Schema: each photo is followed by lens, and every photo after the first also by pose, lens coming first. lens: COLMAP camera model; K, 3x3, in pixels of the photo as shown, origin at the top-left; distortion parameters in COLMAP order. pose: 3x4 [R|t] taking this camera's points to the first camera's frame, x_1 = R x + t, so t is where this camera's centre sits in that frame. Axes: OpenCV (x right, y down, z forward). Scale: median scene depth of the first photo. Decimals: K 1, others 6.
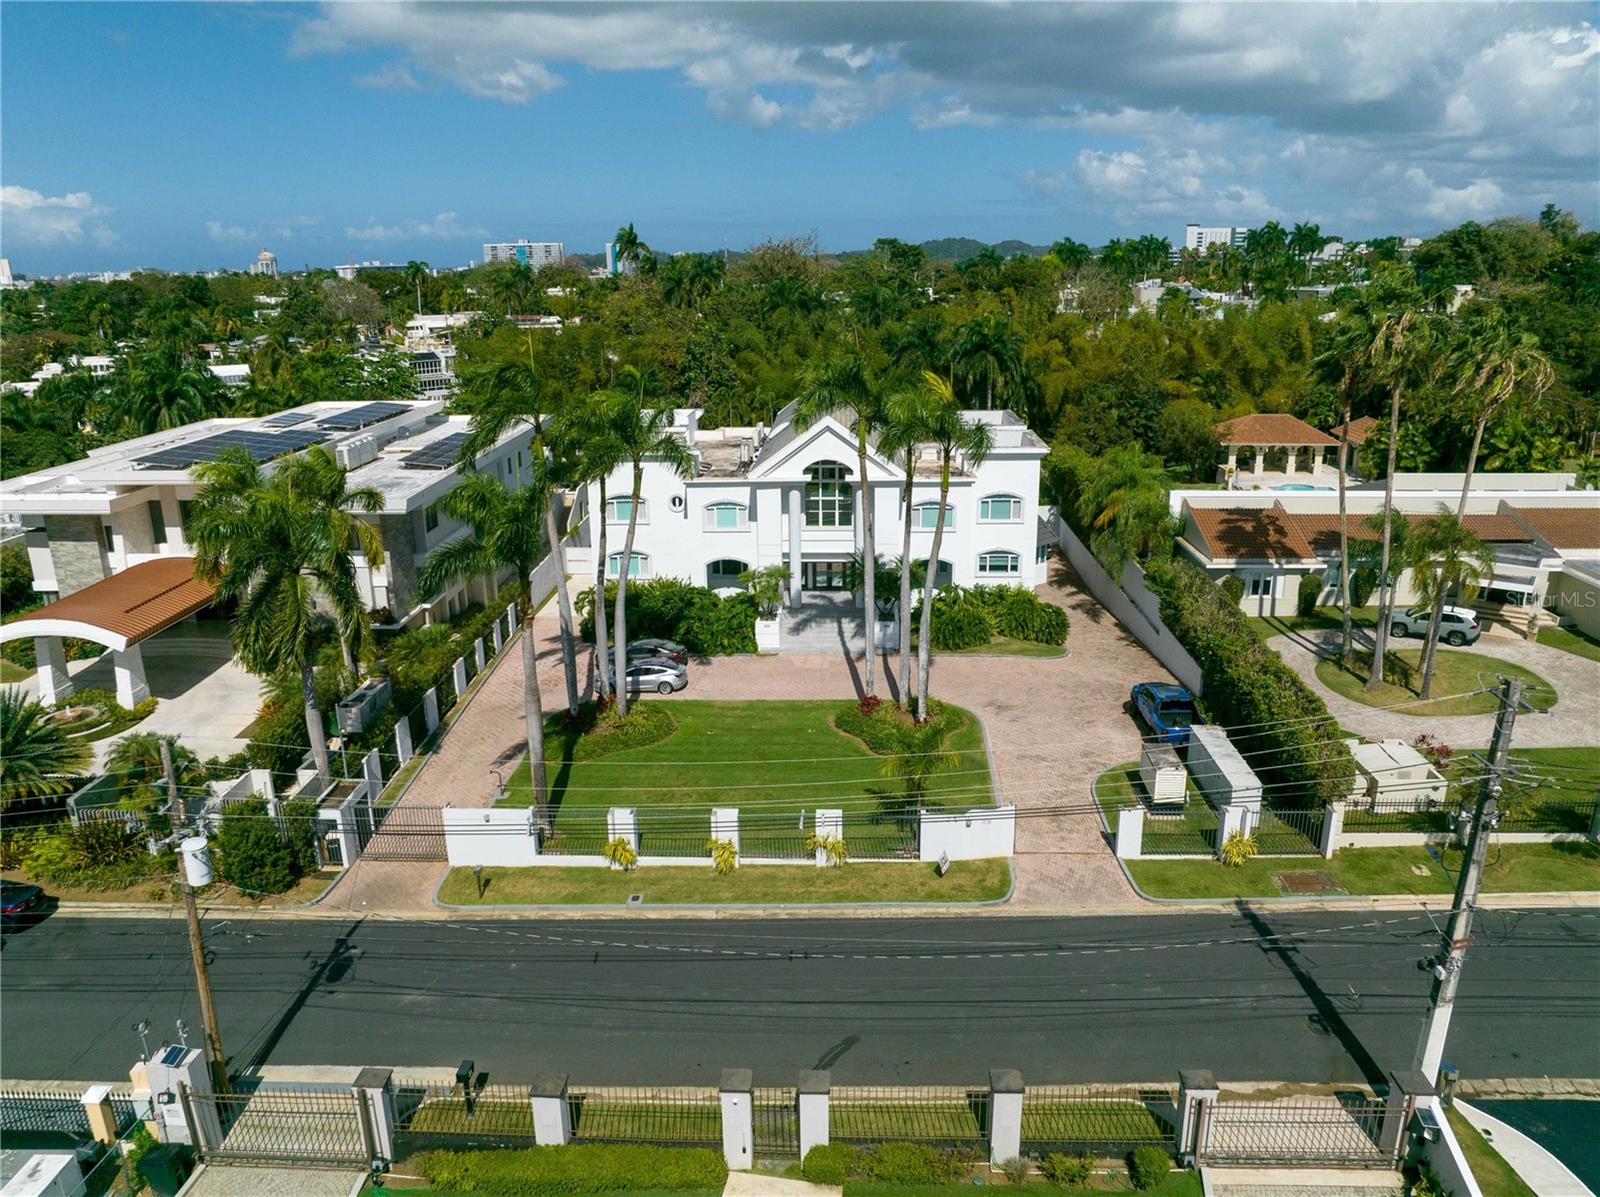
lens RADIAL K [[1129.5, 0, 800.0], [0, 1129.5, 598.5], [0, 0, 1]] dist [-0.047188, 0.006170]
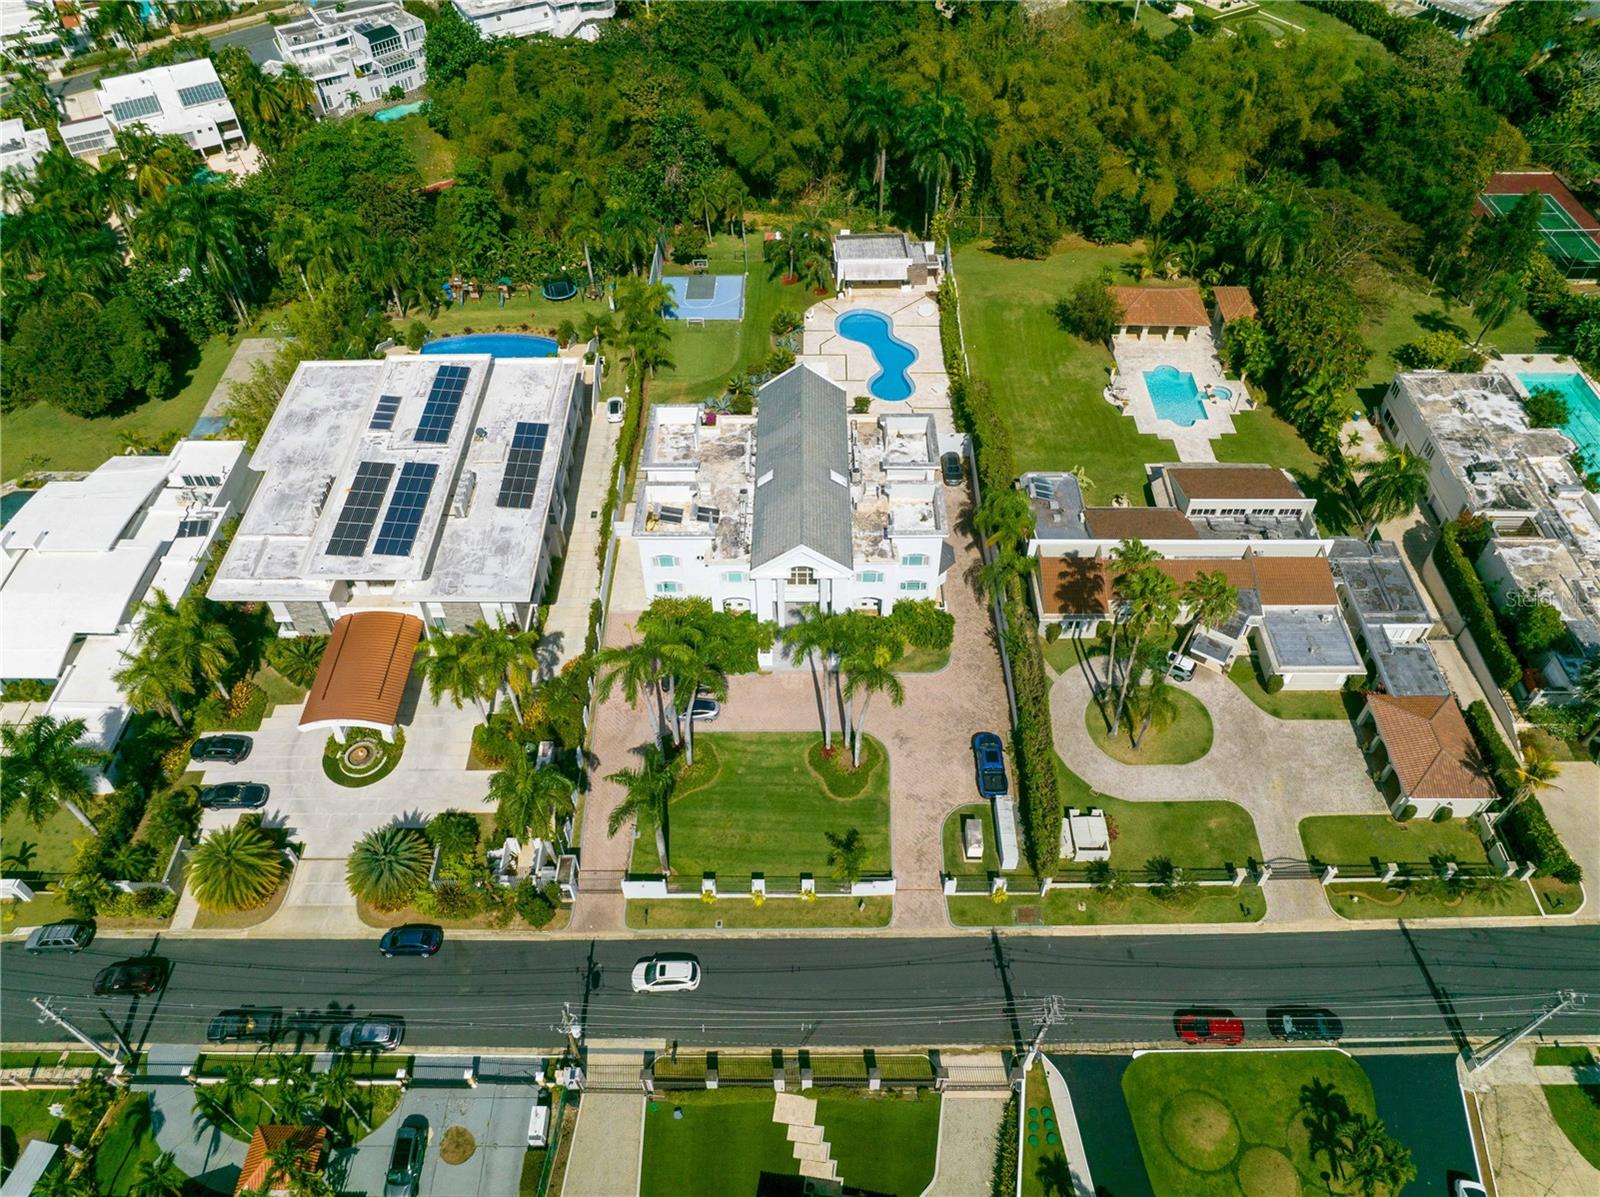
lens RADIAL K [[1129.5, 0, 800.0], [0, 1129.5, 598.5], [0, 0, 1]] dist [-0.047188, 0.006170]
pose [[0.999261, -0.024622, 0.029525, -0.037645], [0.006333, 0.862931, 0.505283, -1.310716], [-0.037919, -0.504722, 0.862449, -0.532663]]
